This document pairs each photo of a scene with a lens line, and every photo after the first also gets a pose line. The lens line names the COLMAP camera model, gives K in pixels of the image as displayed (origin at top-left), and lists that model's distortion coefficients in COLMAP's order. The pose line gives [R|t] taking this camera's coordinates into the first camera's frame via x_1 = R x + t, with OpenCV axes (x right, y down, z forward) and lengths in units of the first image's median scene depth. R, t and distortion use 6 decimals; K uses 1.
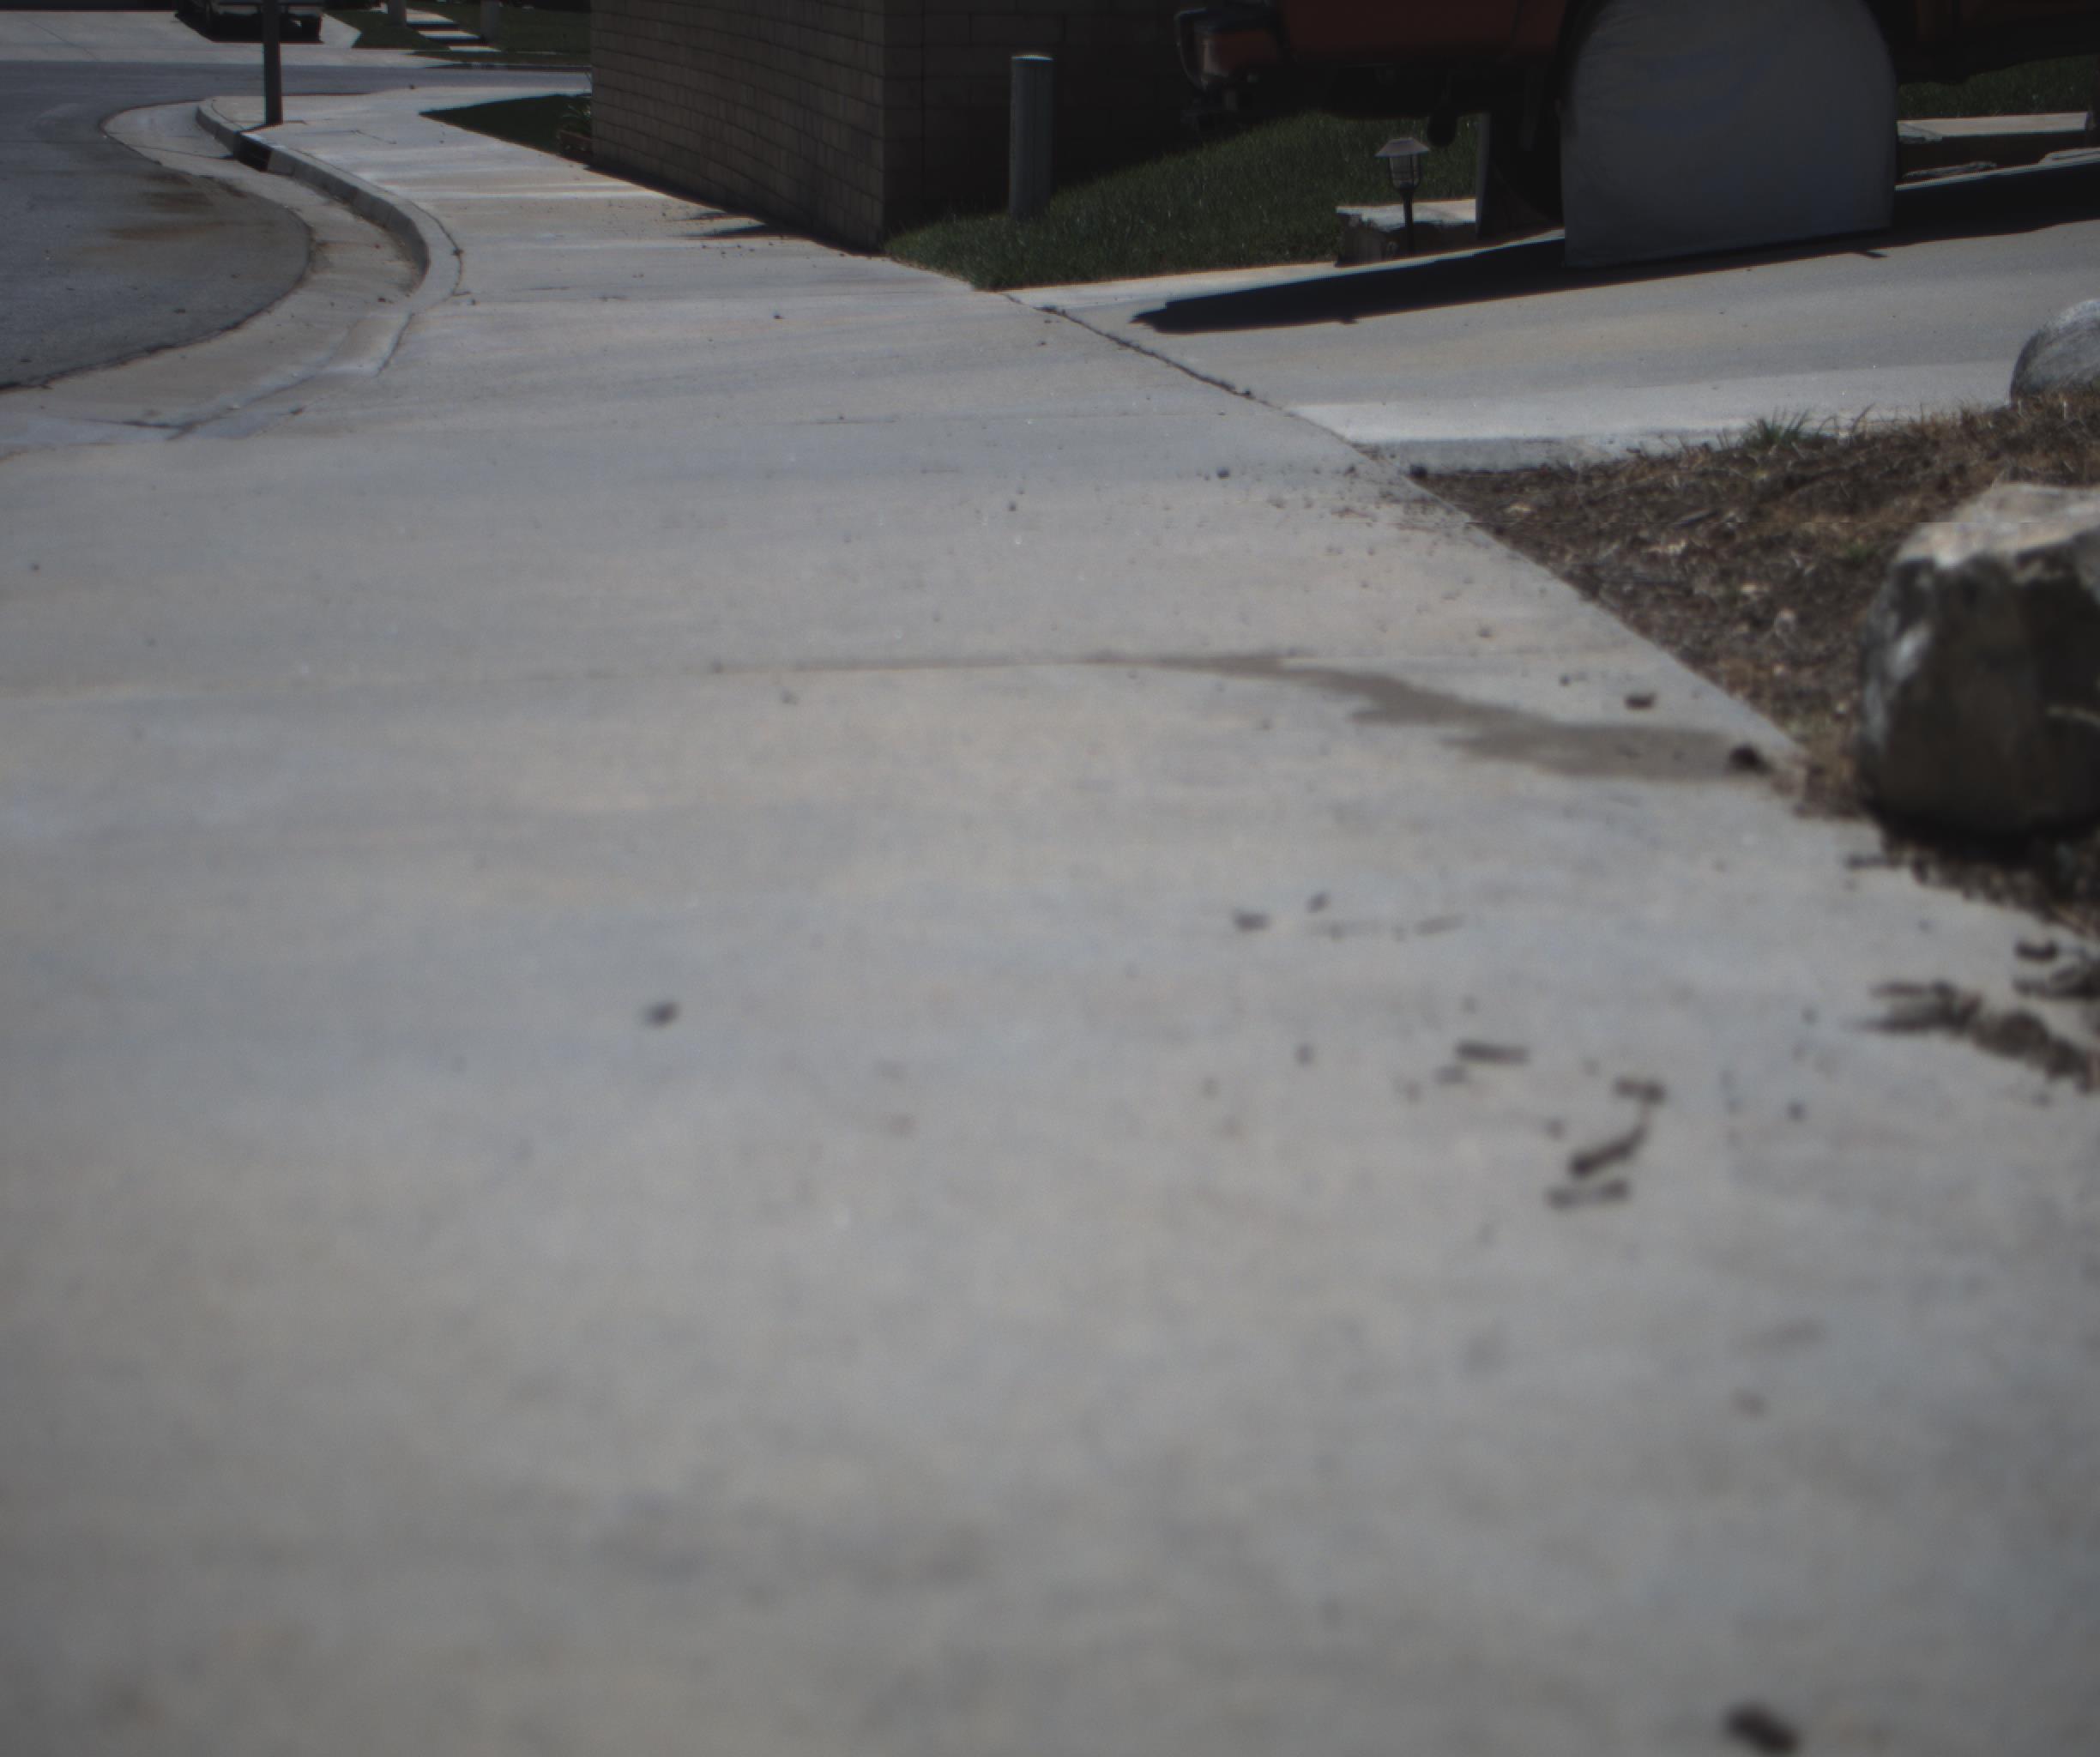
lens RADIAL K [[4010.8, 0, 1051.7], [0, 4010.8, 876.5], [0, 0, 1]] dist [-0.169517, 0.840013]
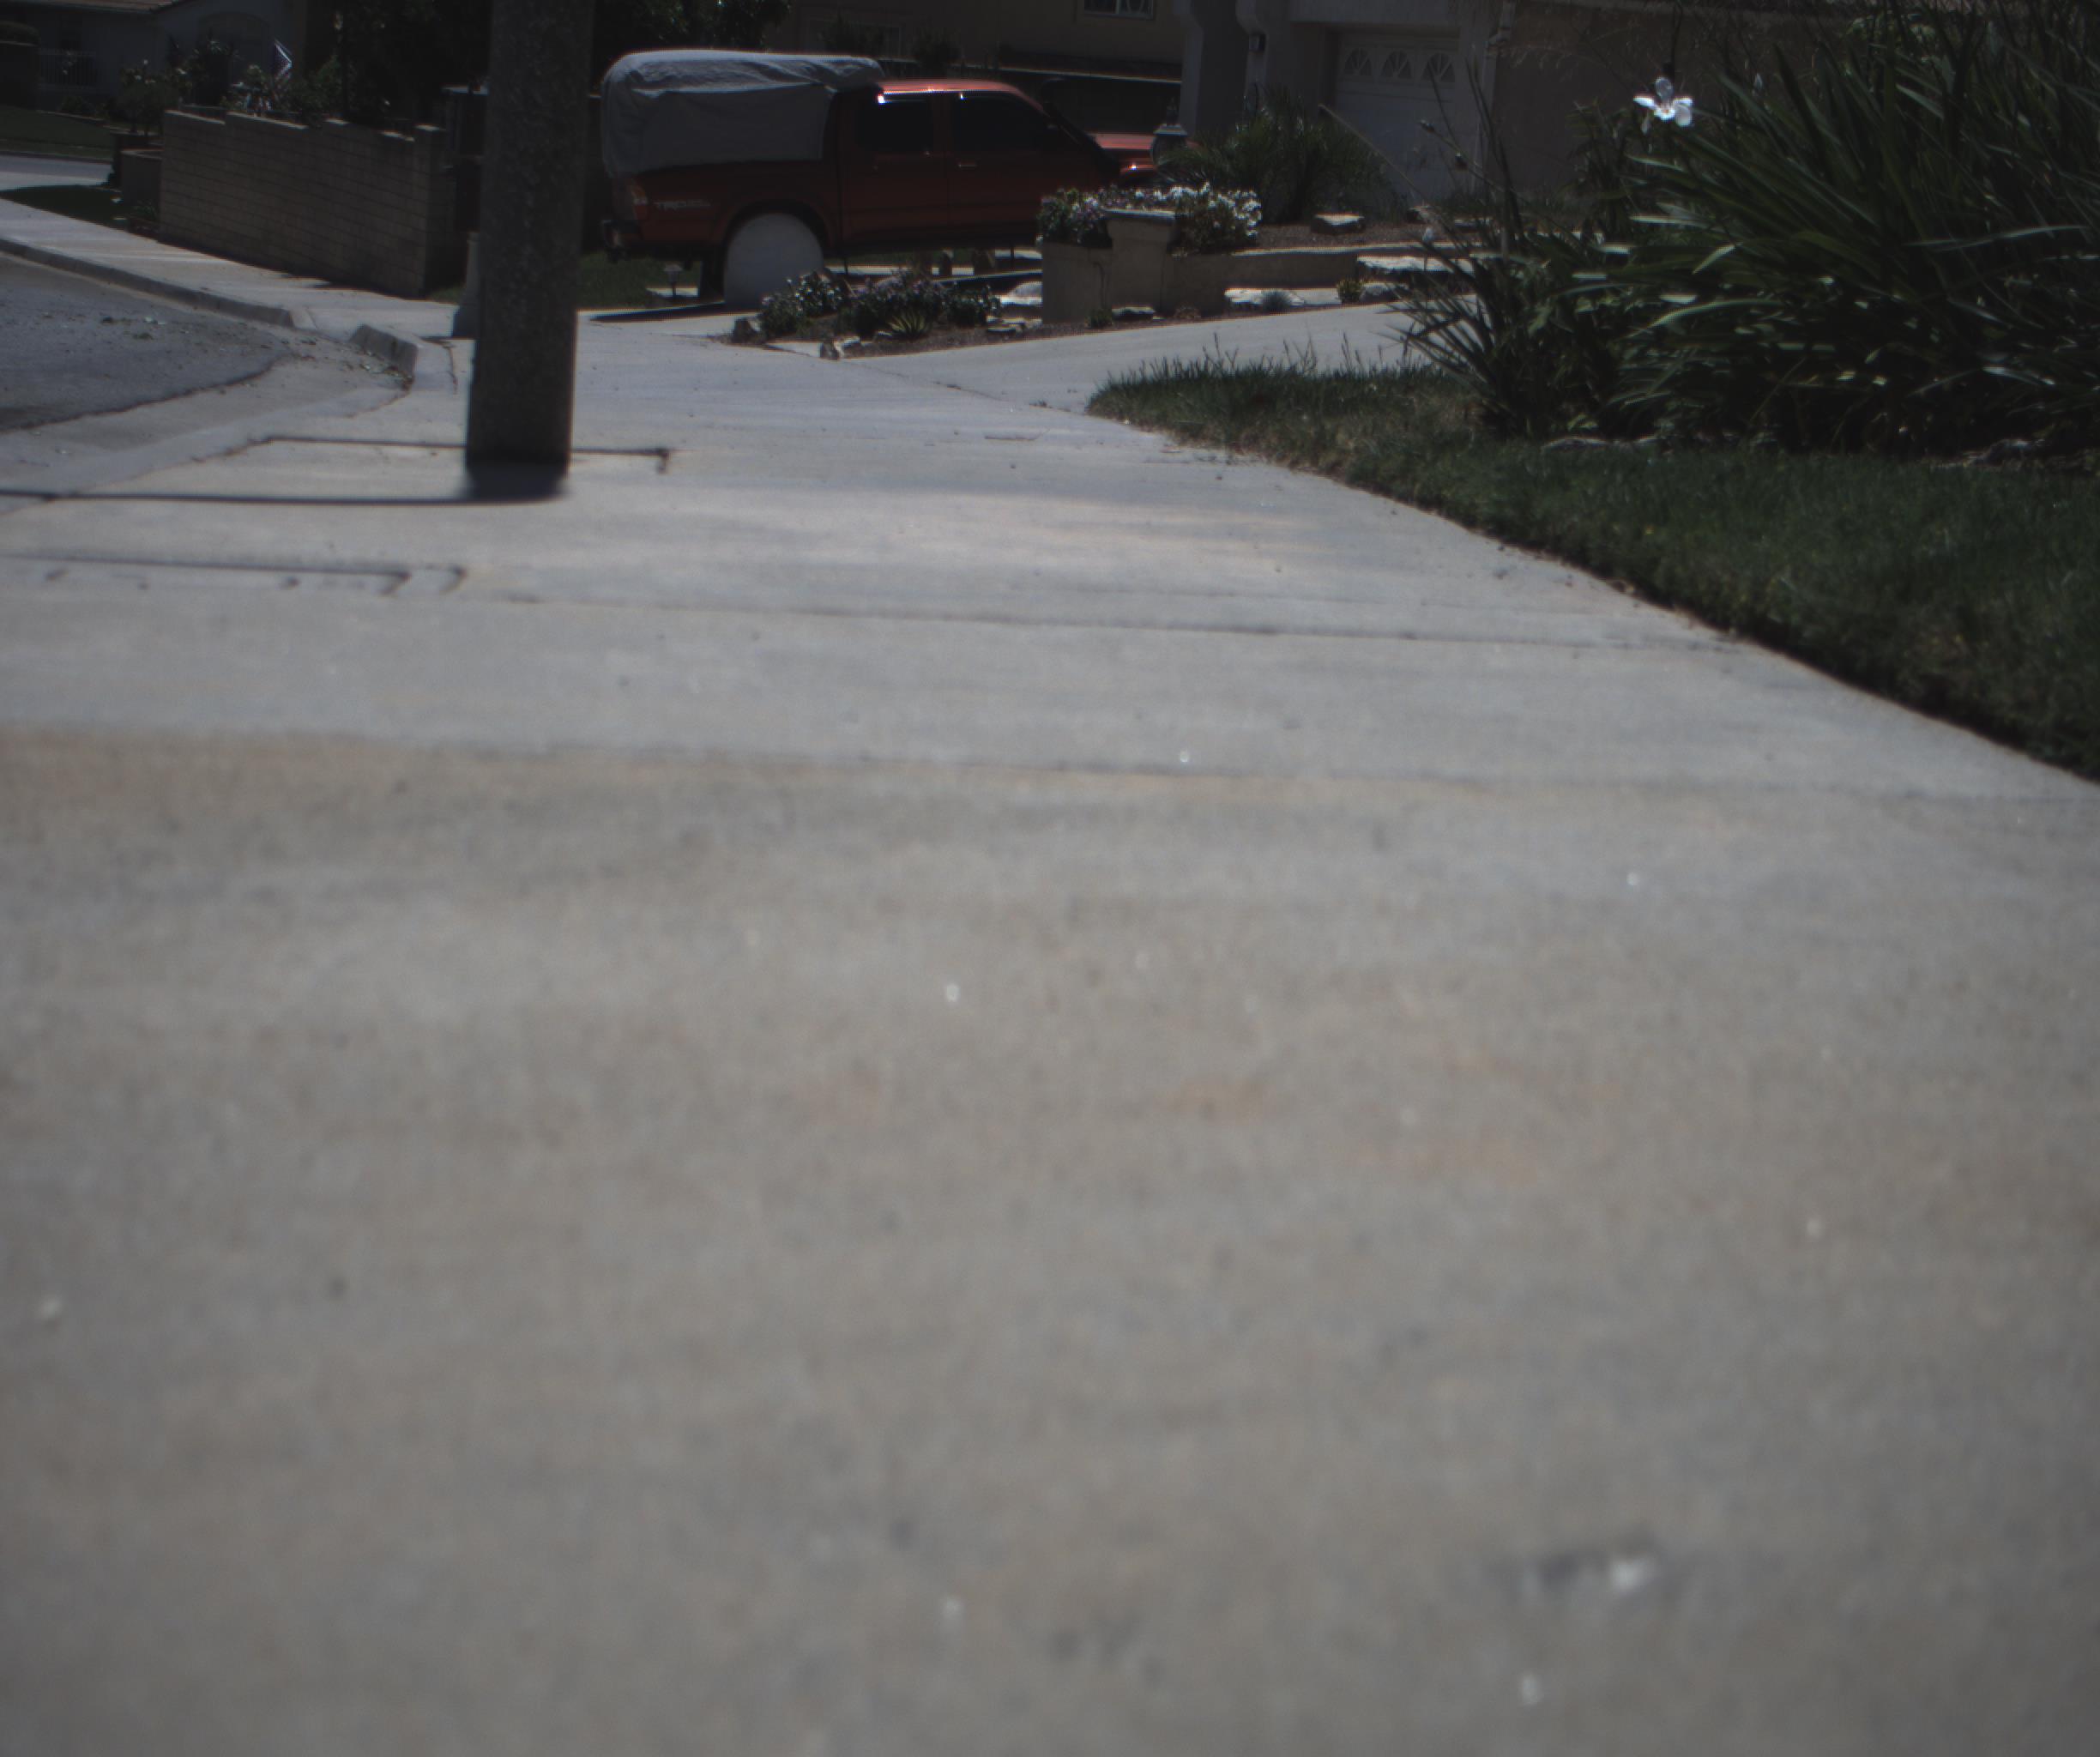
lens RADIAL K [[4013.8, 0, 1043.8], [0, 4013.8, 873.6], [0, 0, 1]] dist [-0.179197, 0.967301]
pose [[0.980798, 0.025645, 0.193334, -0.140825], [-0.021270, 0.999469, -0.024672, 0.229814], [-0.193864, 0.020086, 0.980823, -1.347155]]
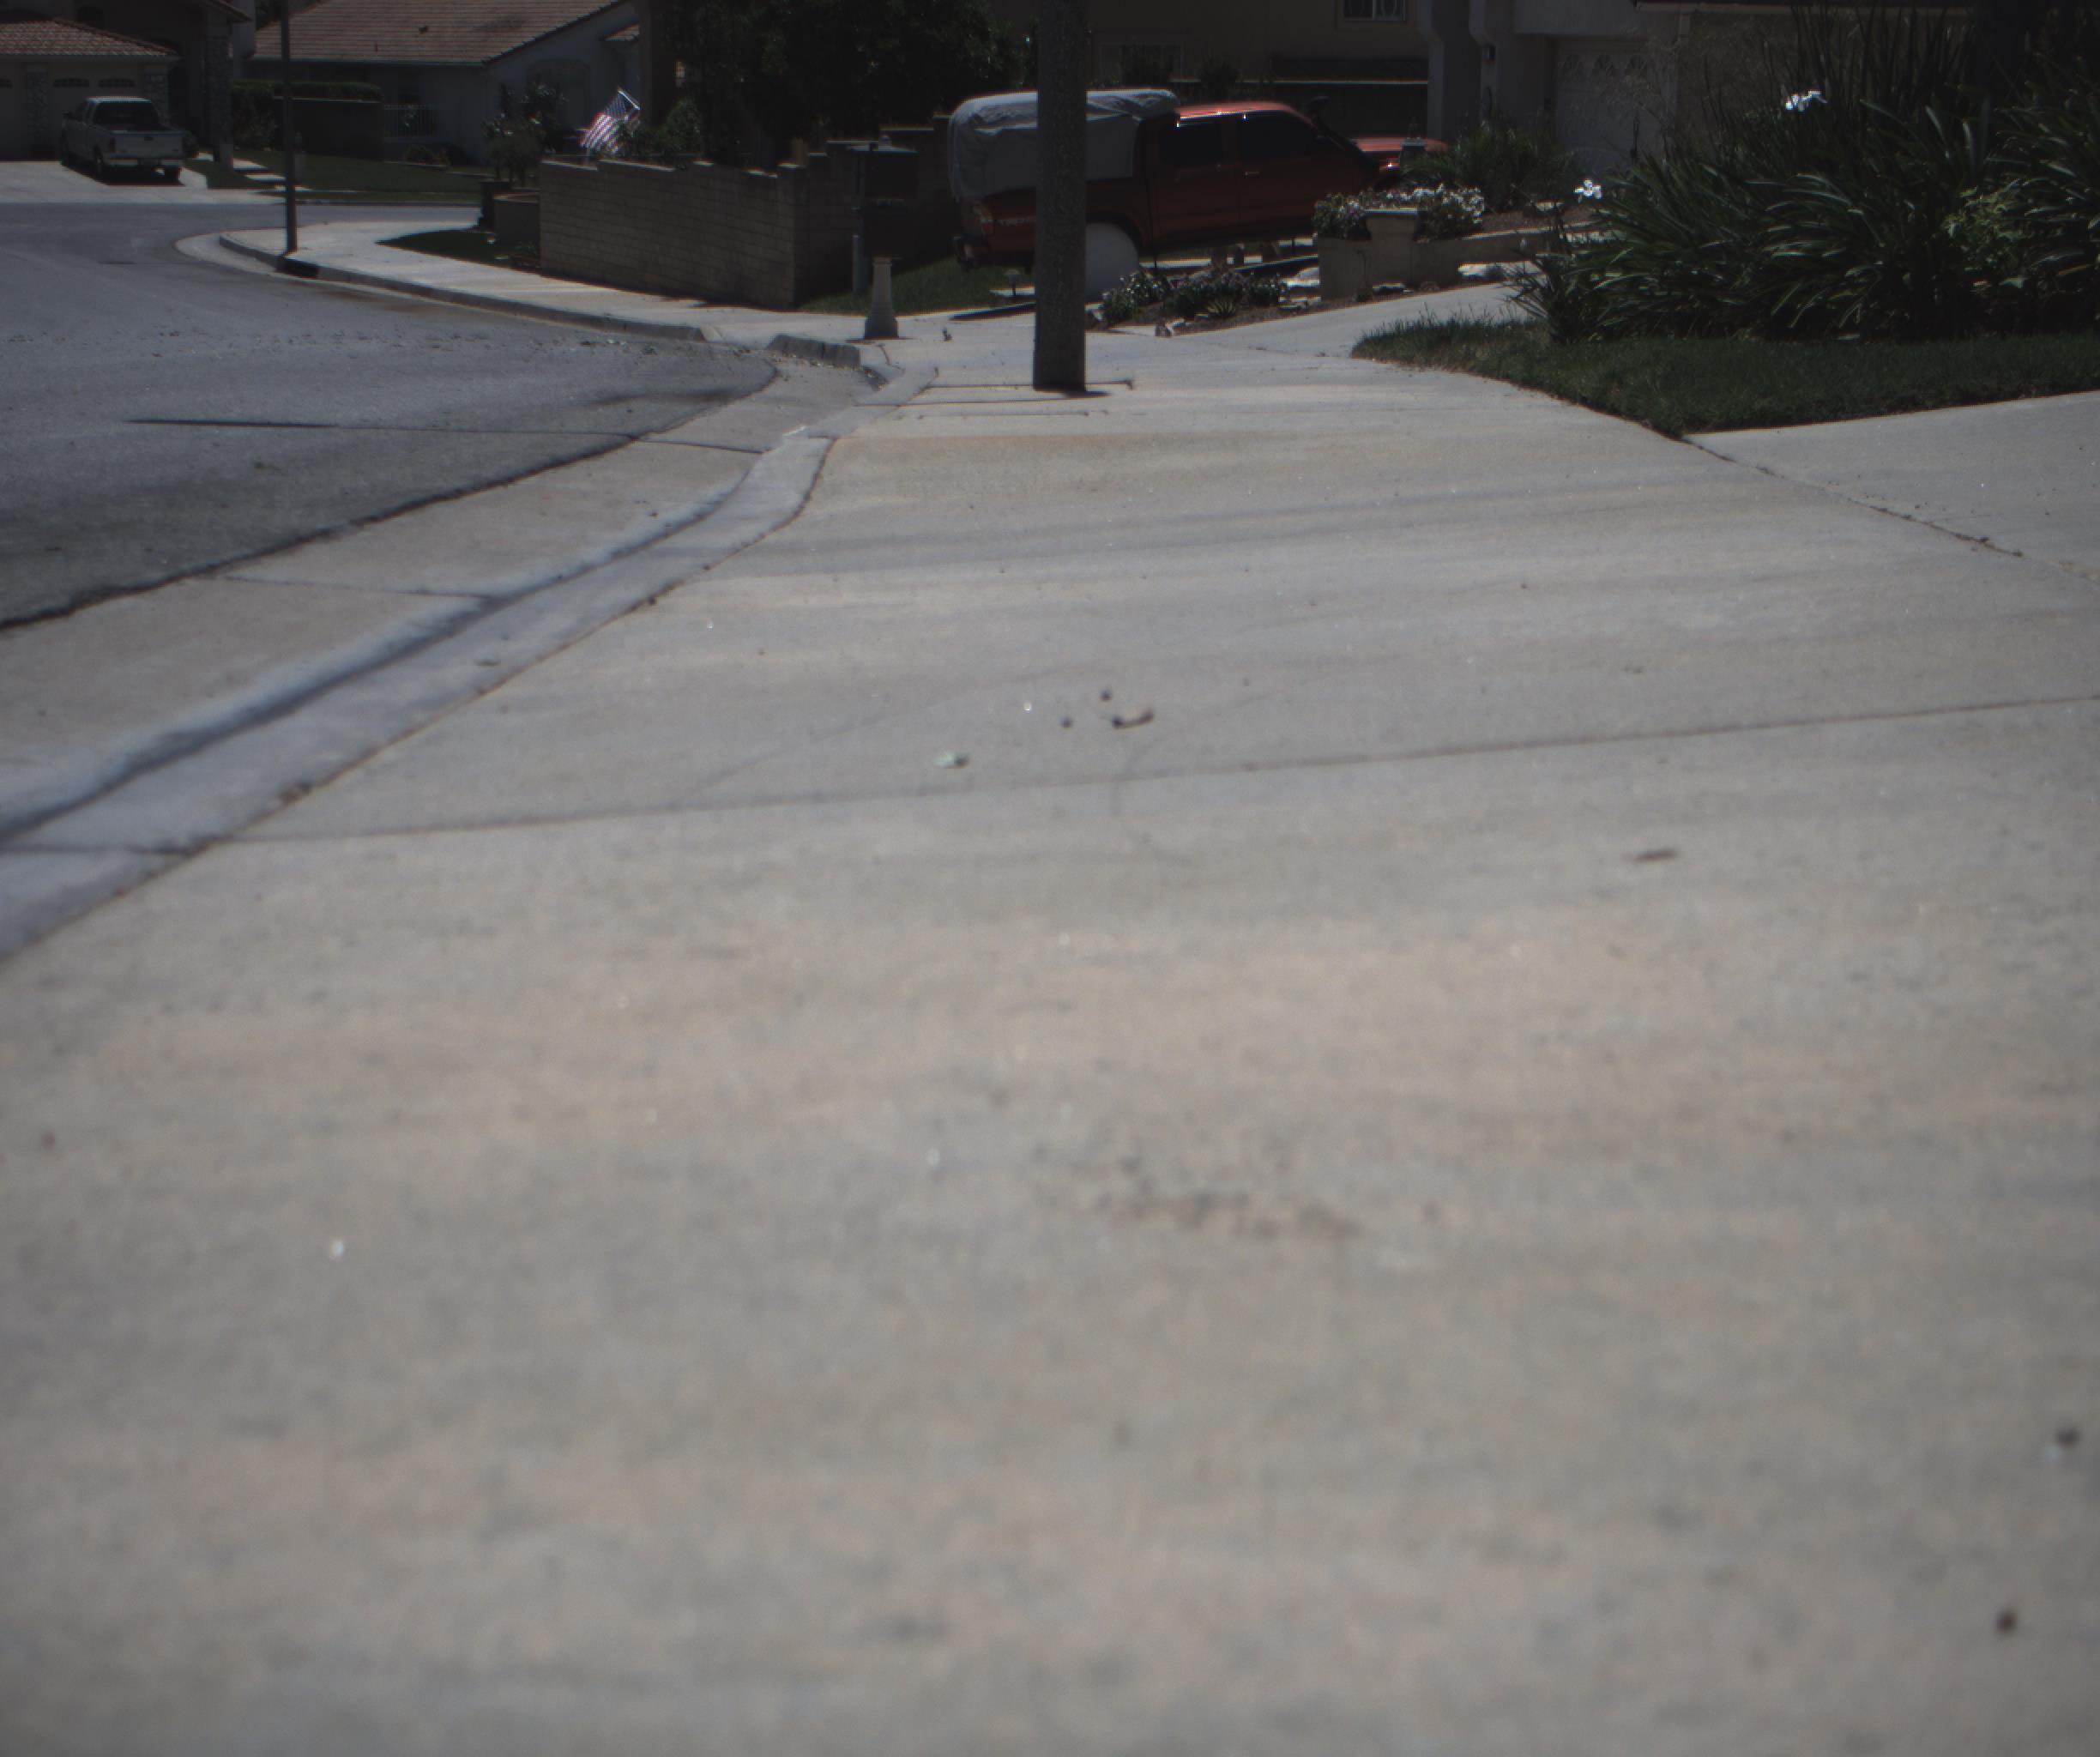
lens RADIAL K [[4013.8, 0, 1043.8], [0, 4013.8, 873.6], [0, 0, 1]] dist [-0.179197, 0.967301]
pose [[0.992791, -0.028342, 0.116463, -0.219784], [0.030943, 0.999309, -0.020593, 0.296875], [-0.115799, 0.024048, 0.992981, -1.761597]]
